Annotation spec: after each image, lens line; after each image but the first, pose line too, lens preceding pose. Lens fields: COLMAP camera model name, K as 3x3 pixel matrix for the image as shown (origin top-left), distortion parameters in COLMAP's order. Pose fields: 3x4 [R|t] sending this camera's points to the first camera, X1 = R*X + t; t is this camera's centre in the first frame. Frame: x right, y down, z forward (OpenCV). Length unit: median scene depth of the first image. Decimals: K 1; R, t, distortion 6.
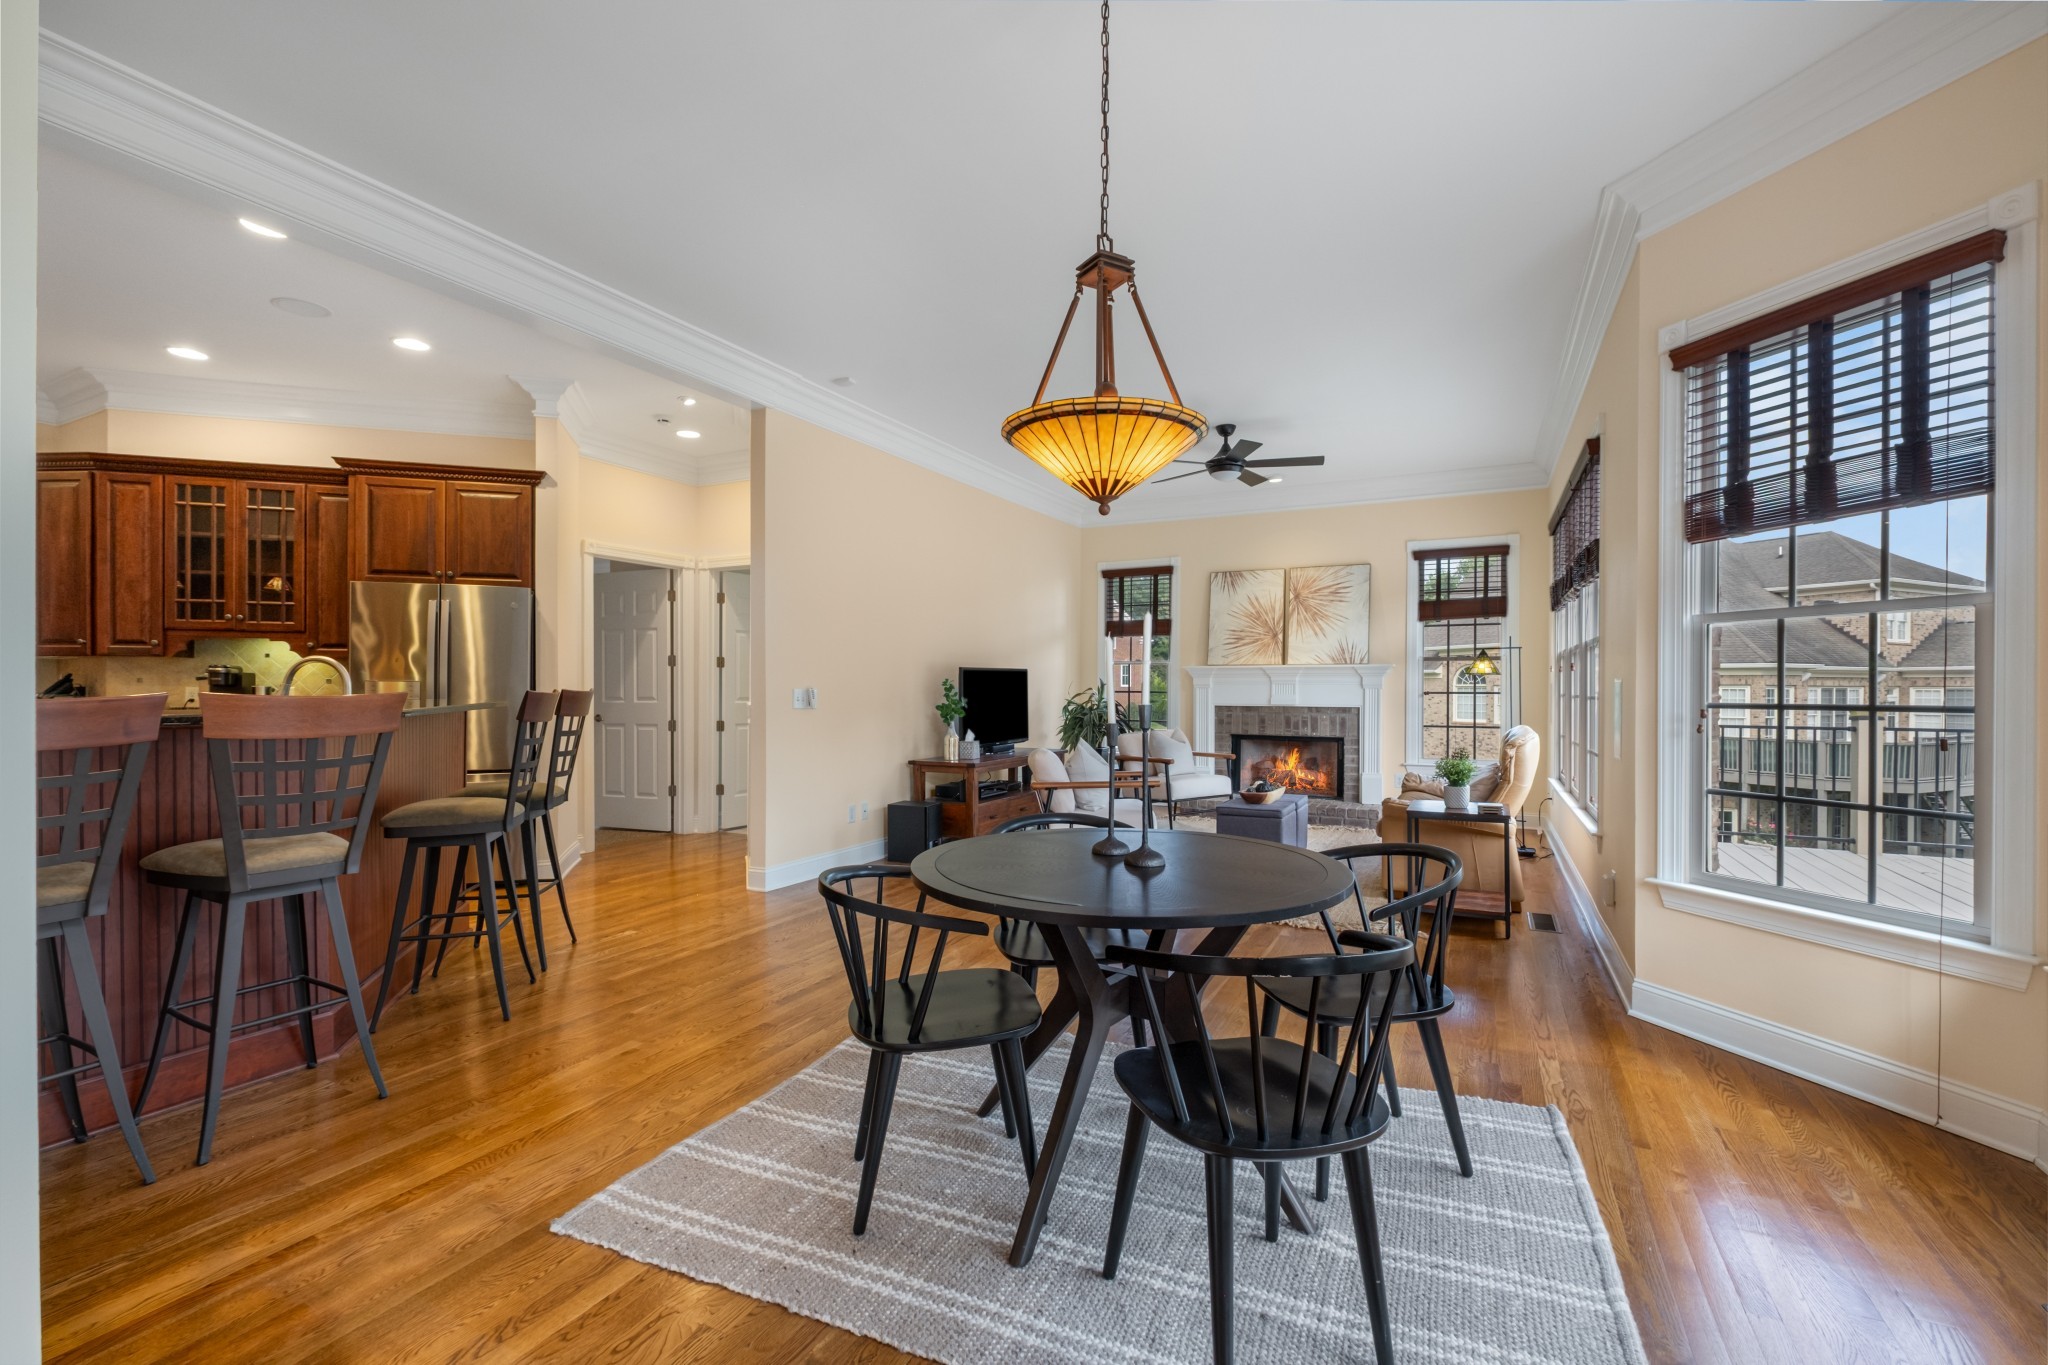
lens RADIAL K [[870.6, 0, 1049.8], [0, 870.6, 687.0], [0, 0, 1]] dist [-0.000273, -0.000648]
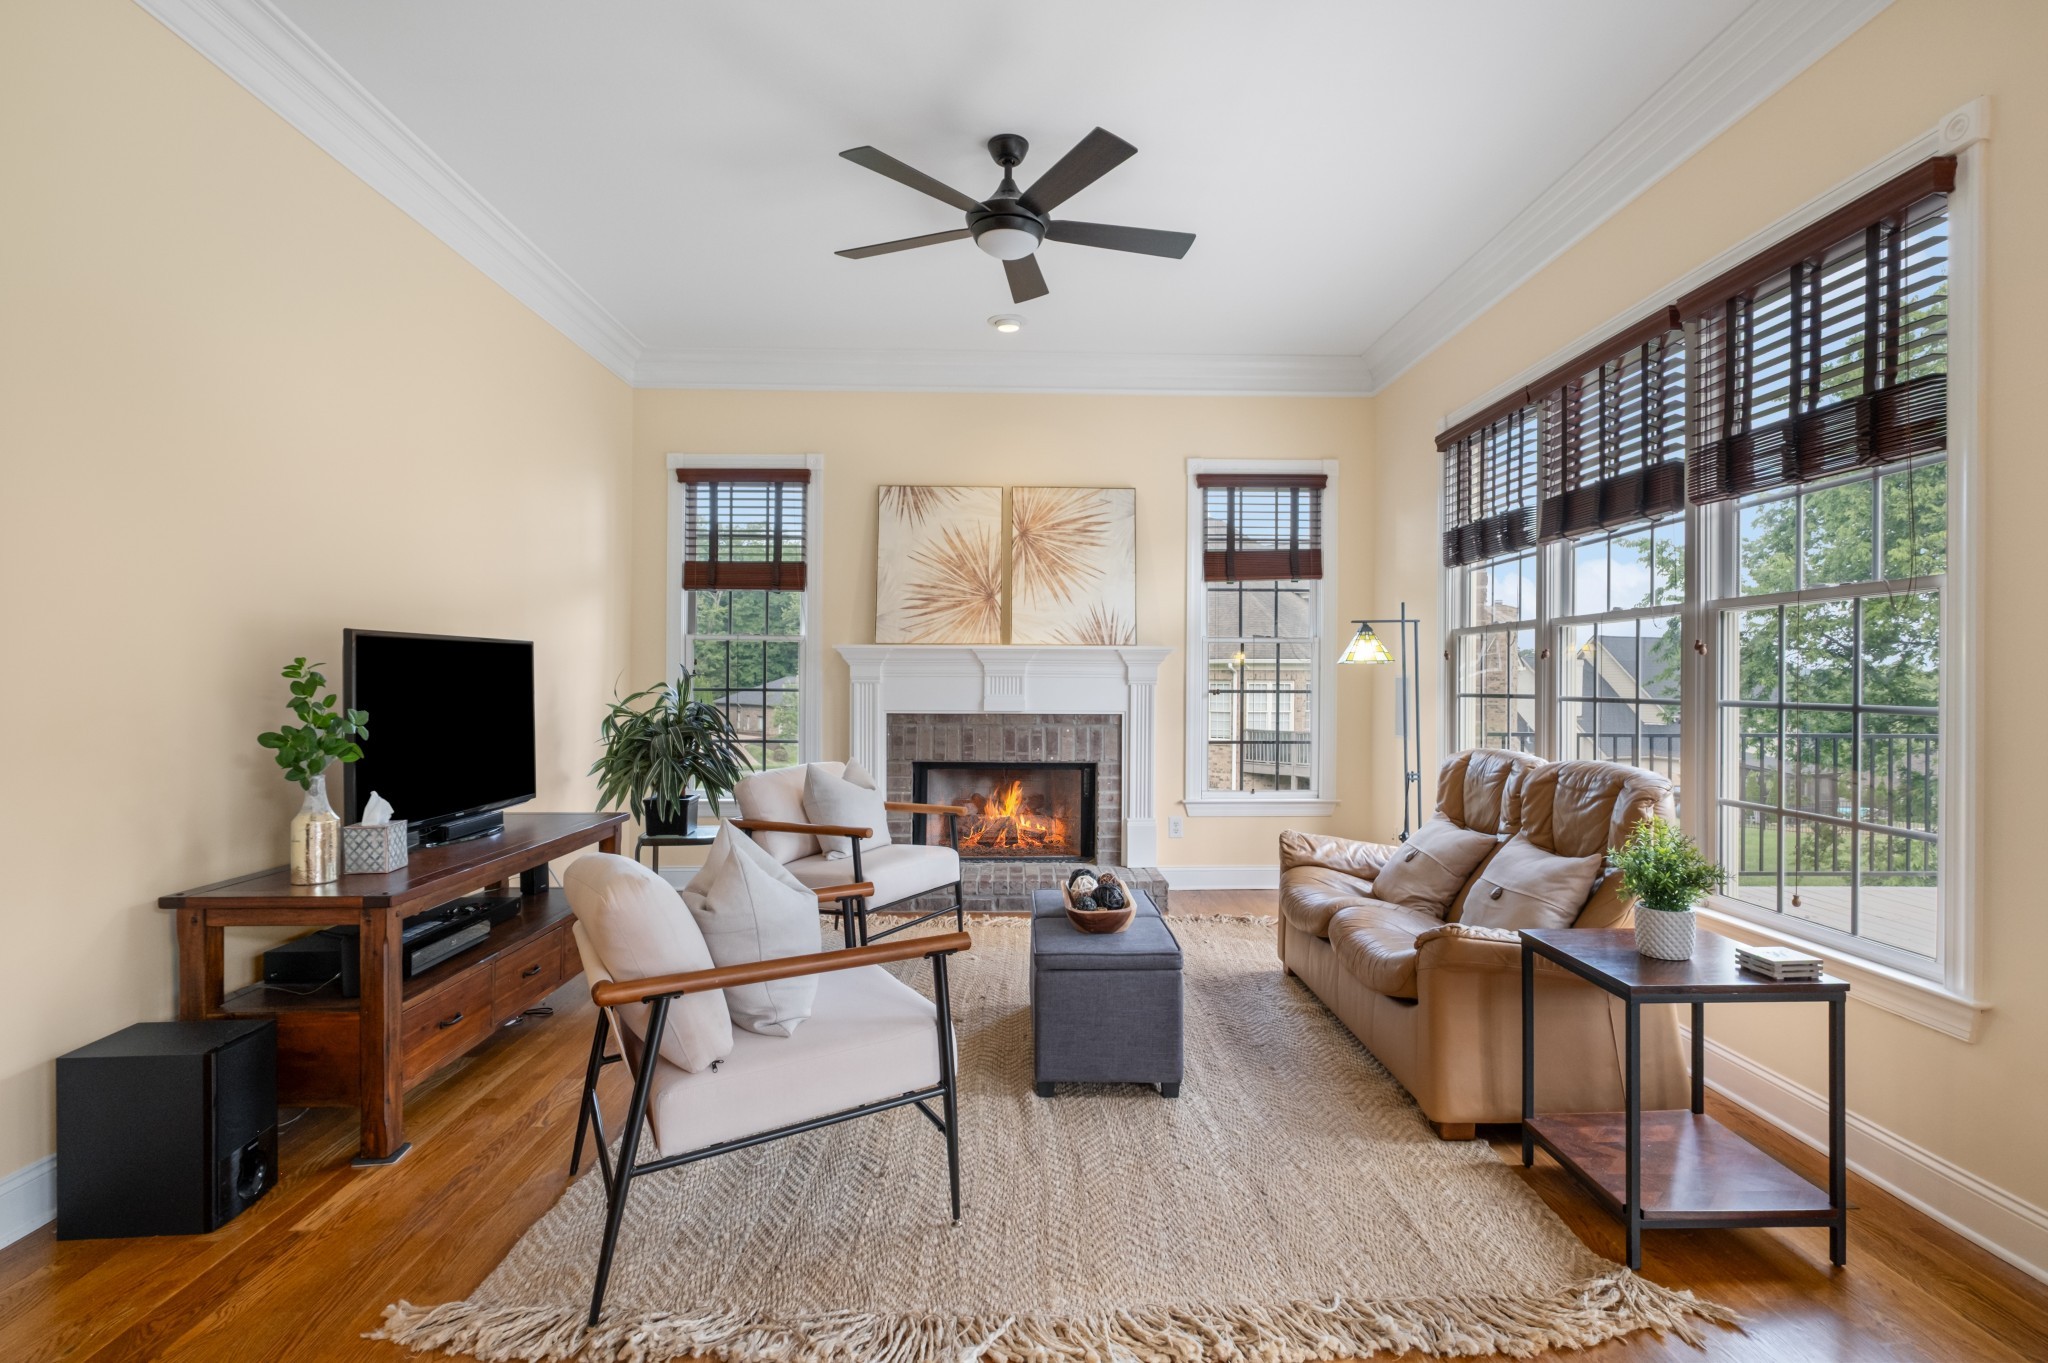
lens RADIAL K [[978.2, 0, 1024.0], [0, 978.2, 681.5], [0, 0, 1]] dist [0.004436, 0.000610]
pose [[0.890671, 0.002502, 0.454642, -0.028657], [-0.003312, 0.999994, 0.000984, -0.000896], [-0.454636, -0.002382, 0.890674, 0.401729]]
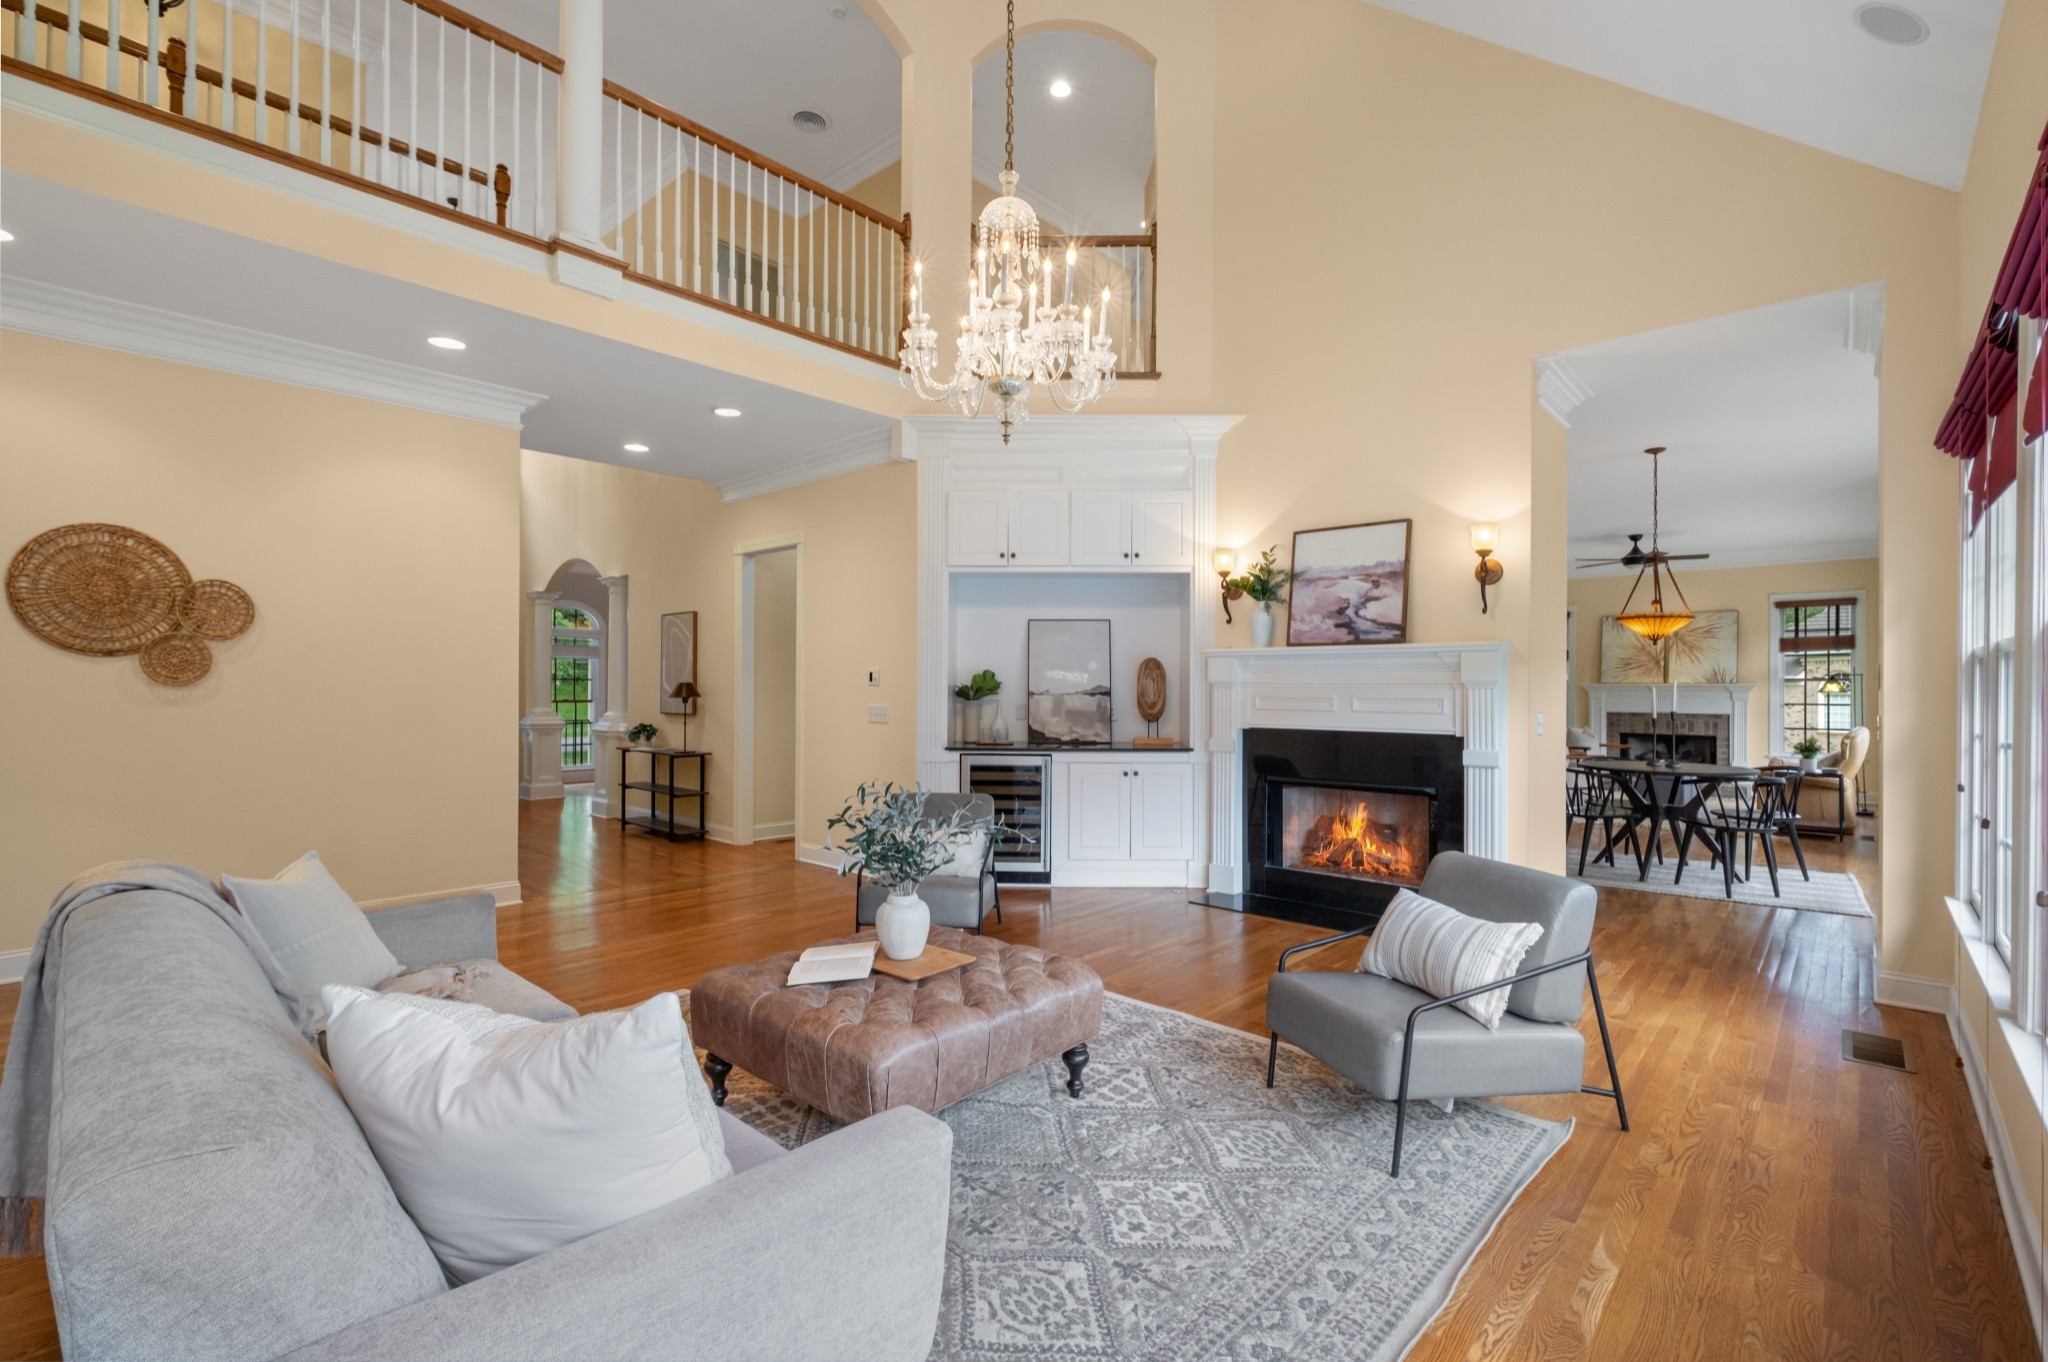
lens RADIAL K [[891.1, 0, 1053.4], [0, 891.1, 682.7], [0, 0, 1]] dist [0.000725, -0.000372]
pose [[0.961394, 0.001183, -0.275173, -0.290268], [-0.003671, 0.999957, -0.008526, -0.011063], [0.275151, 0.009207, 0.961357, -0.665304]]
